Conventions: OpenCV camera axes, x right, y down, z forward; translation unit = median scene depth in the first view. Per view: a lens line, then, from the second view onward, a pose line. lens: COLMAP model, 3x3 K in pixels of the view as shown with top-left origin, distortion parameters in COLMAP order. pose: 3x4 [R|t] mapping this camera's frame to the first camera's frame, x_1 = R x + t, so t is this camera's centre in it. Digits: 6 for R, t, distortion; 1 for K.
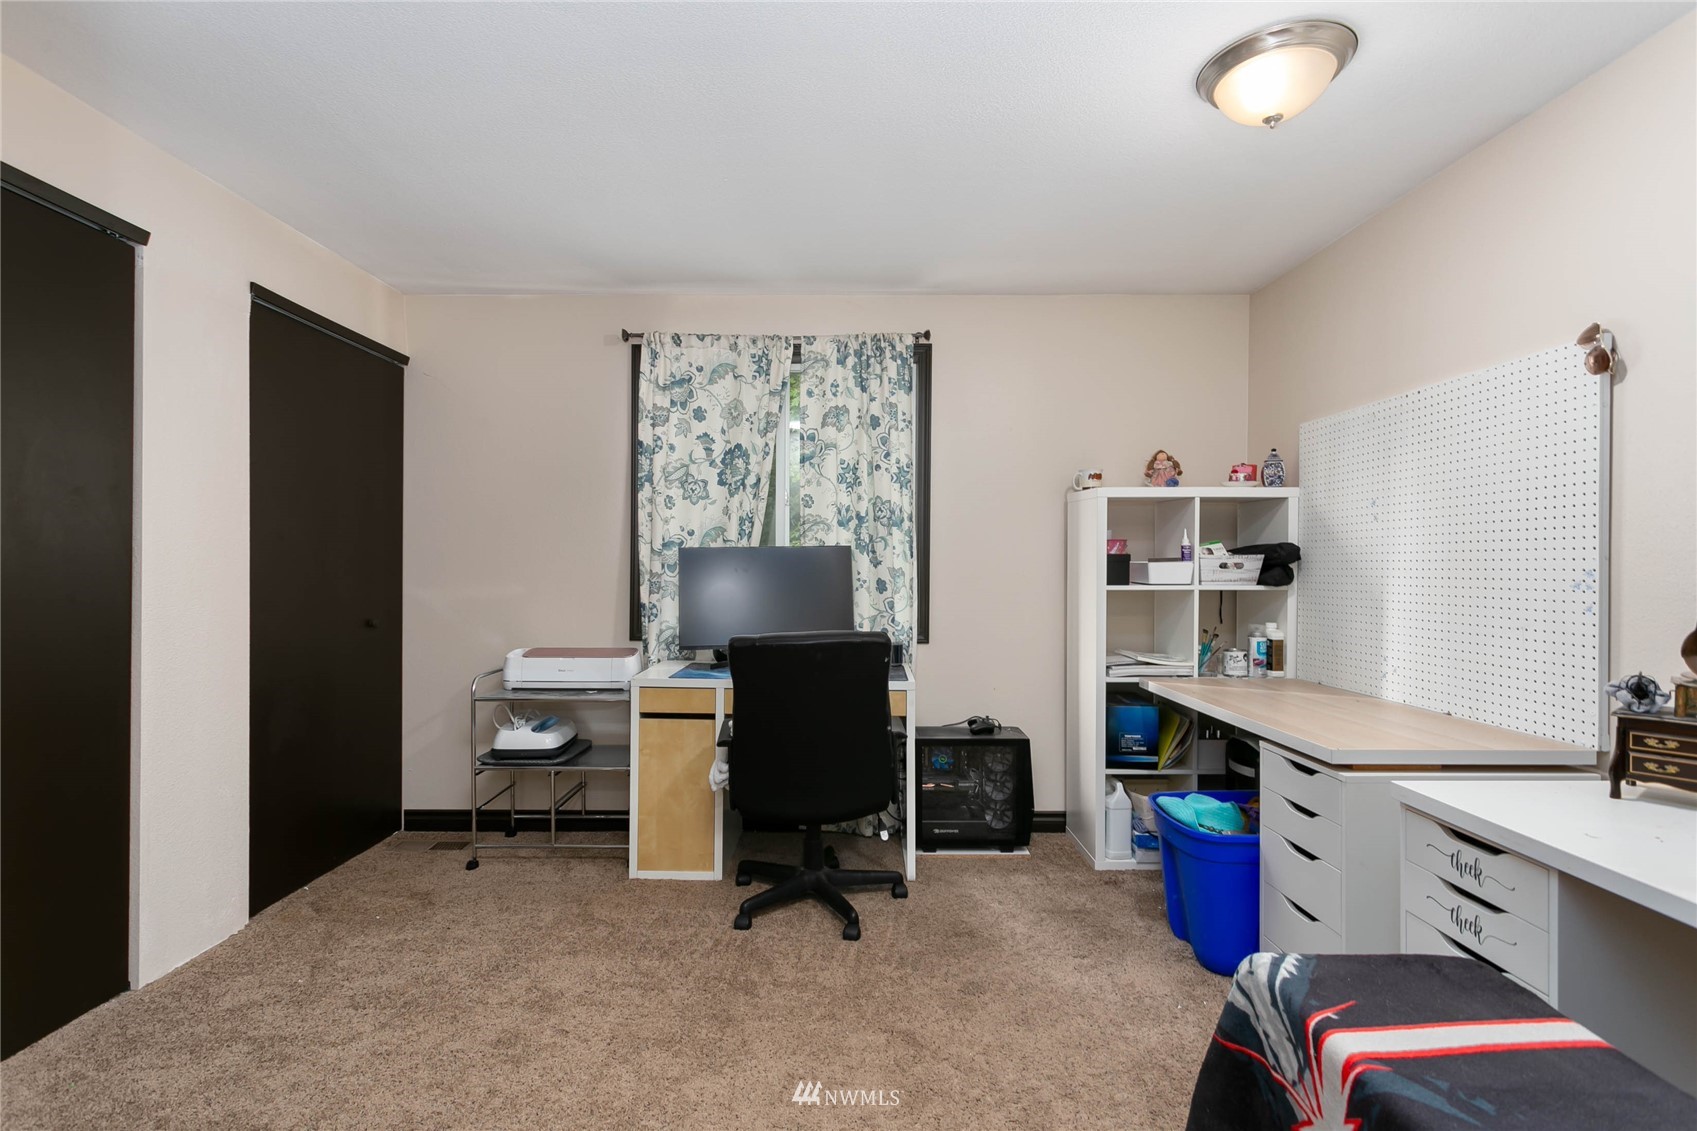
lens RADIAL K [[806.6, 0, 847.4], [0, 806.6, 563.1], [0, 0, 1]] dist [0.003933, 0.000424]
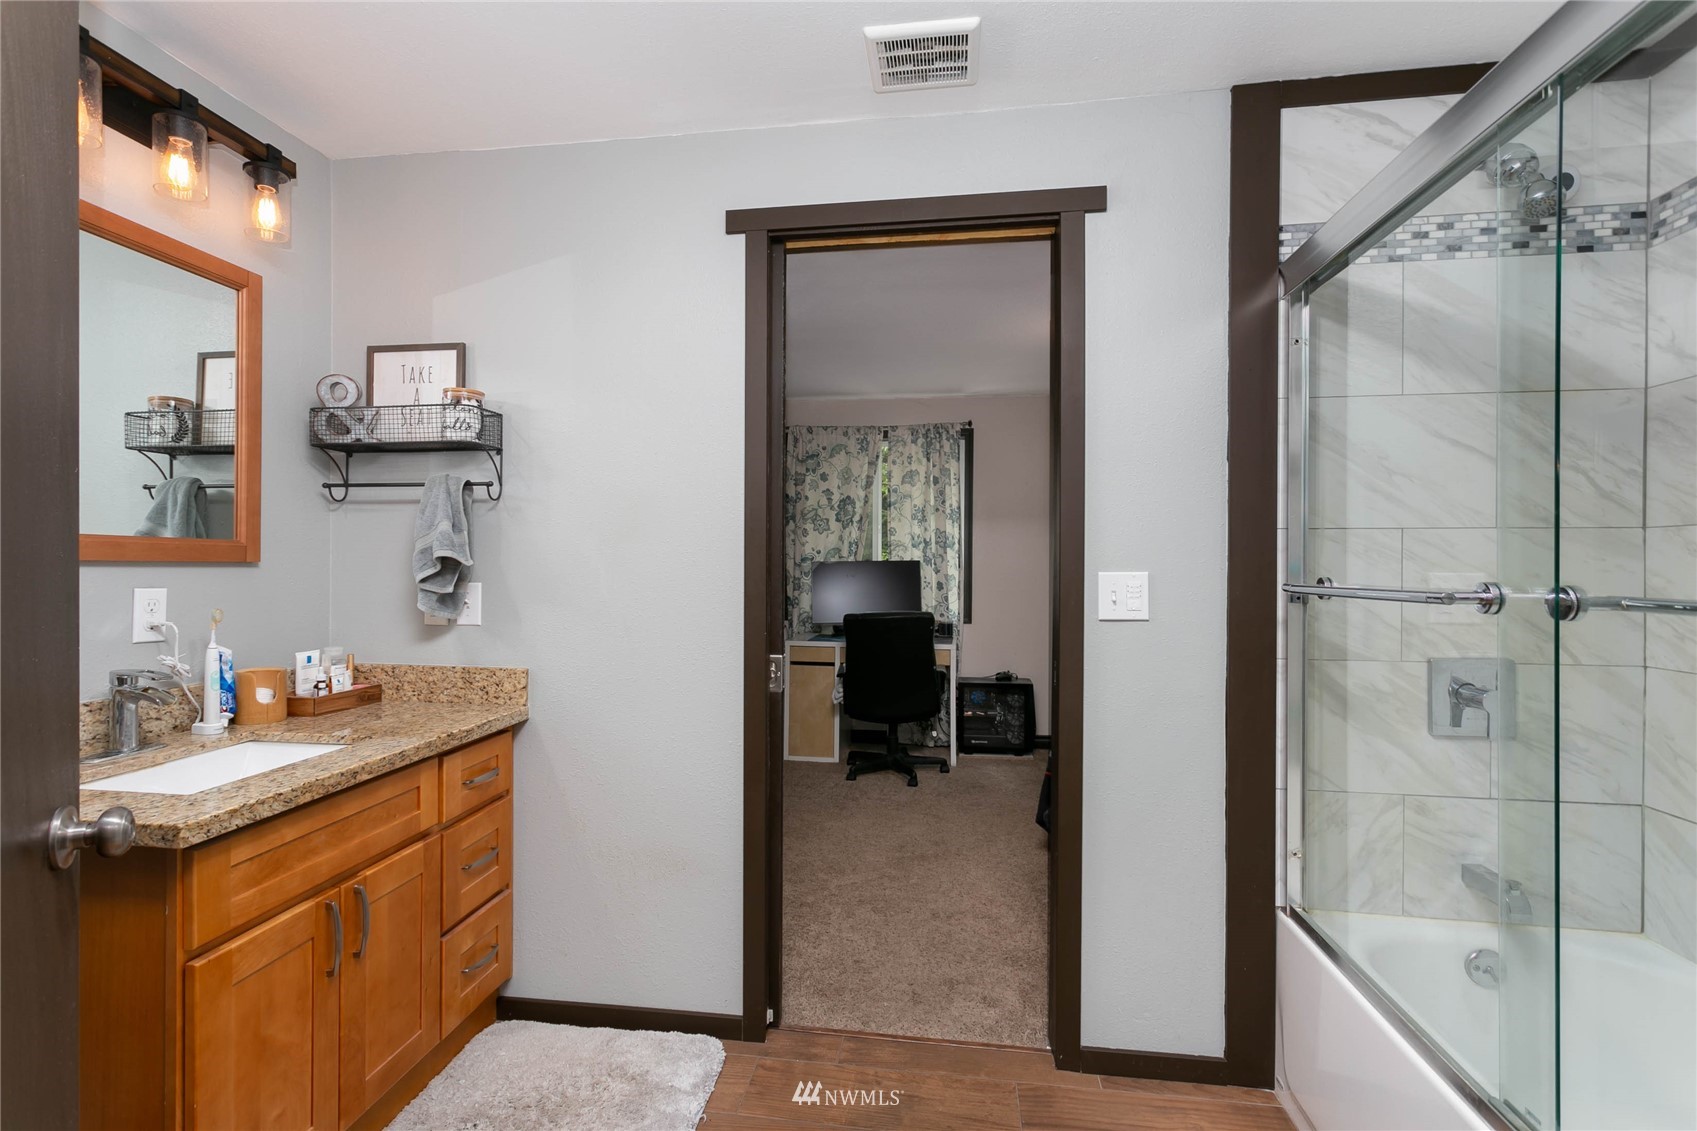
lens RADIAL K [[806.6, 0, 843.4], [0, 806.6, 565.8], [0, 0, 1]] dist [0.003933, 0.000424]
pose [[0.990201, 0.000057, -0.139649, 0.074704], [0.000335, 0.999996, 0.002782, -0.015078], [0.139649, -0.002802, 0.990197, -0.559840]]
